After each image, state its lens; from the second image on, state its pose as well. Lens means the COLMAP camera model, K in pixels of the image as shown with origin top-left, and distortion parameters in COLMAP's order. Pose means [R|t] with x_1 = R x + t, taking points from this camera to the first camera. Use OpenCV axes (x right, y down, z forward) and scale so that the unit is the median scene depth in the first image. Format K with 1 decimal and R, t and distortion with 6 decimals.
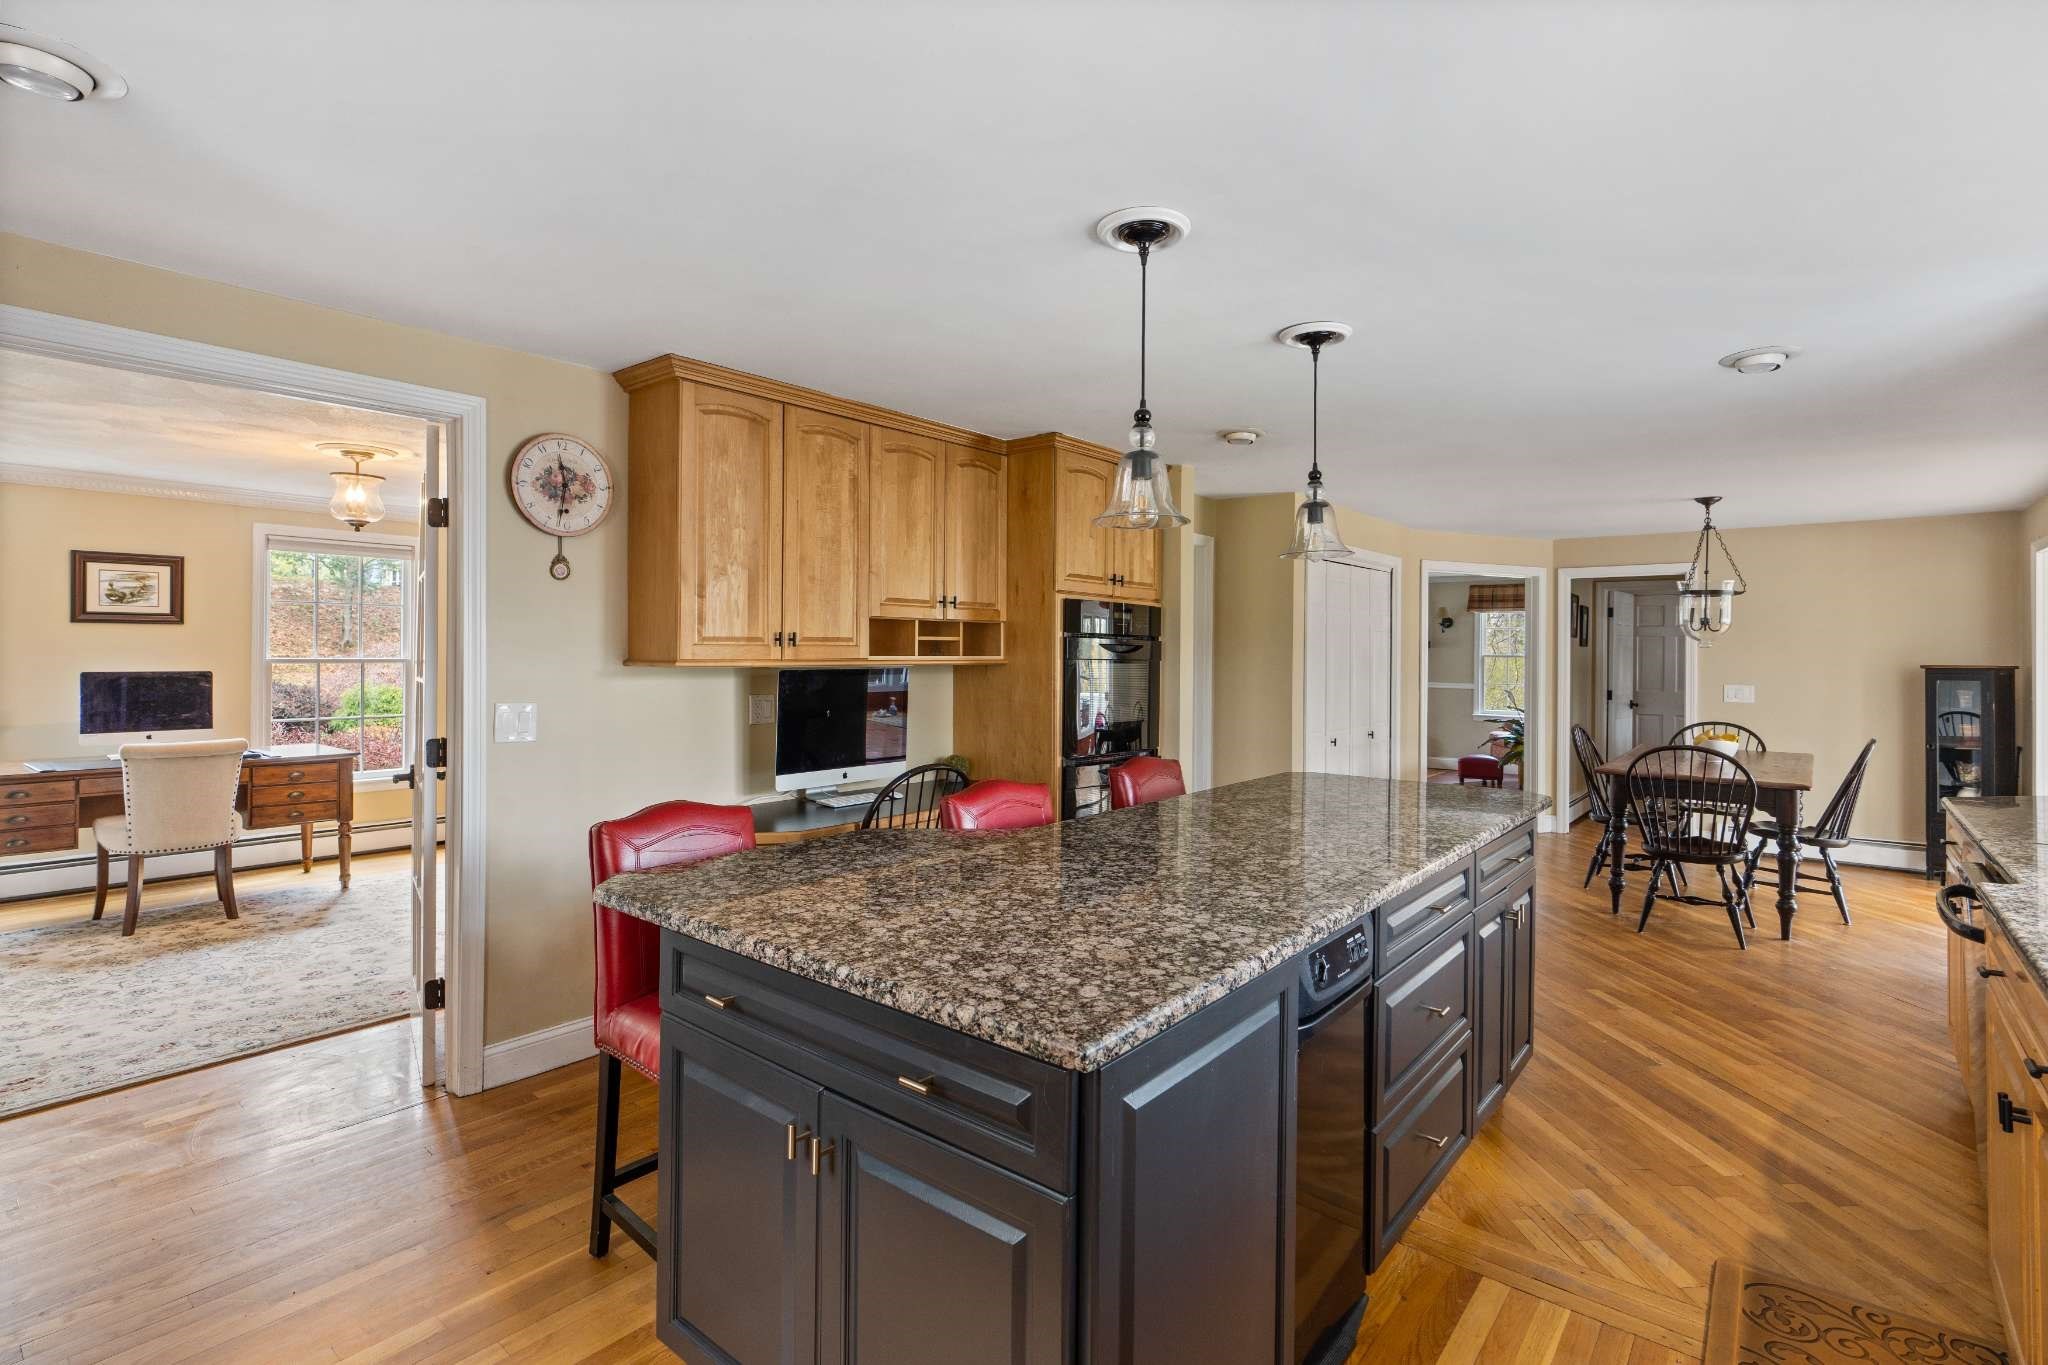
lens RADIAL K [[956.5, 0, 1012.0], [0, 956.5, 650.1], [0, 0, 1]] dist [-0.001157, -0.000153]
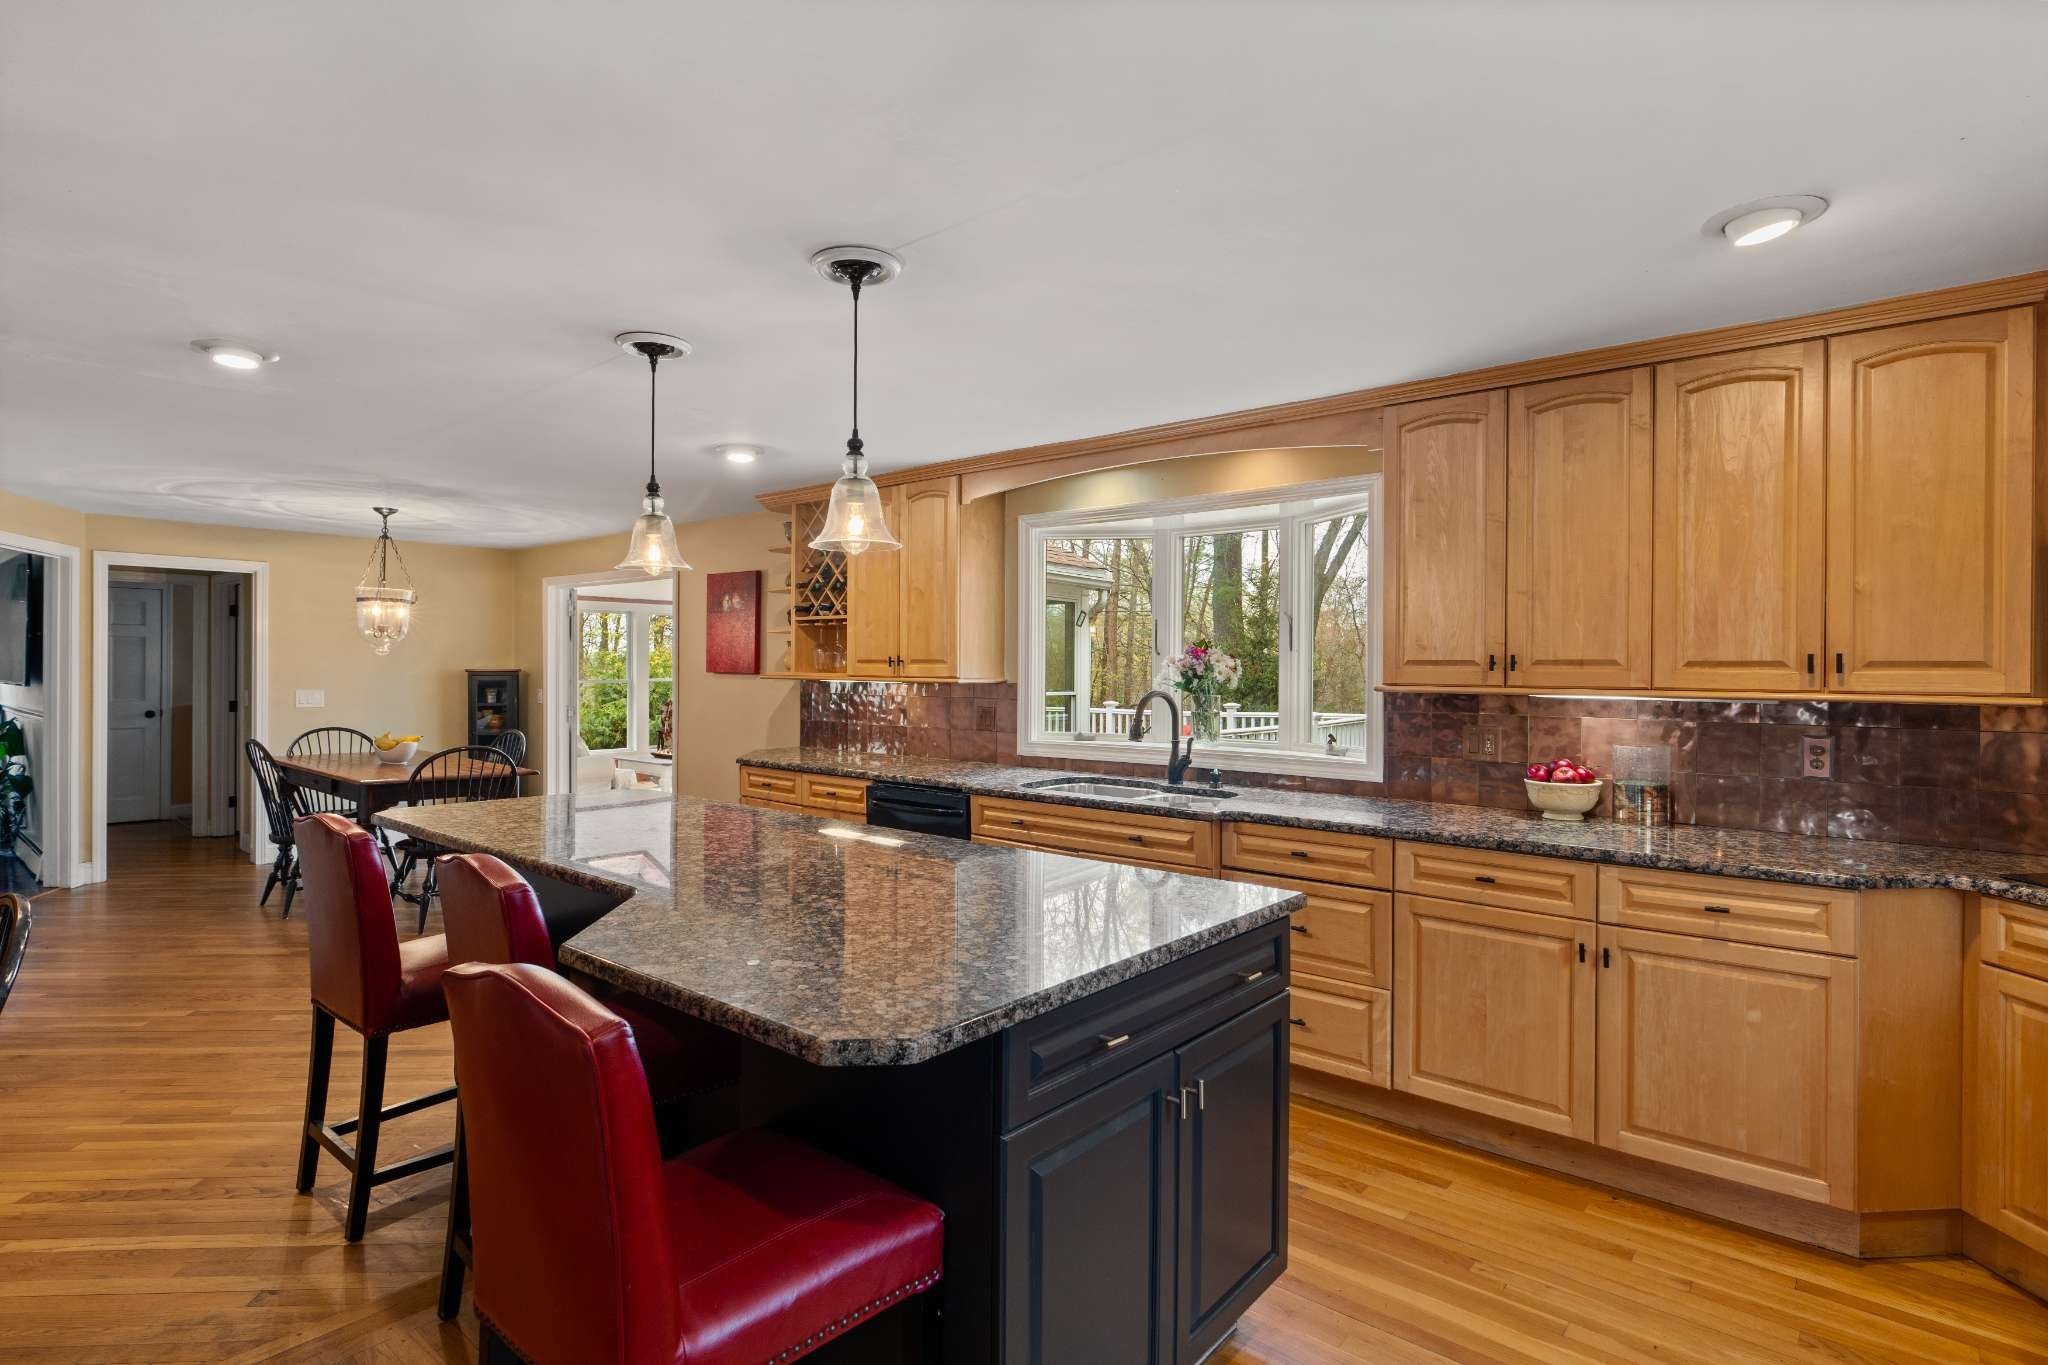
lens RADIAL K [[1029.5, 0, 1023.6], [0, 1029.5, 673.3], [0, 0, 1]] dist [-0.000380, 0.000011]
pose [[-0.001795, -0.012545, 0.999920, -0.637700], [-0.011666, 0.999854, 0.012523, -0.006787], [-0.999930, -0.011642, -0.001941, 0.524073]]
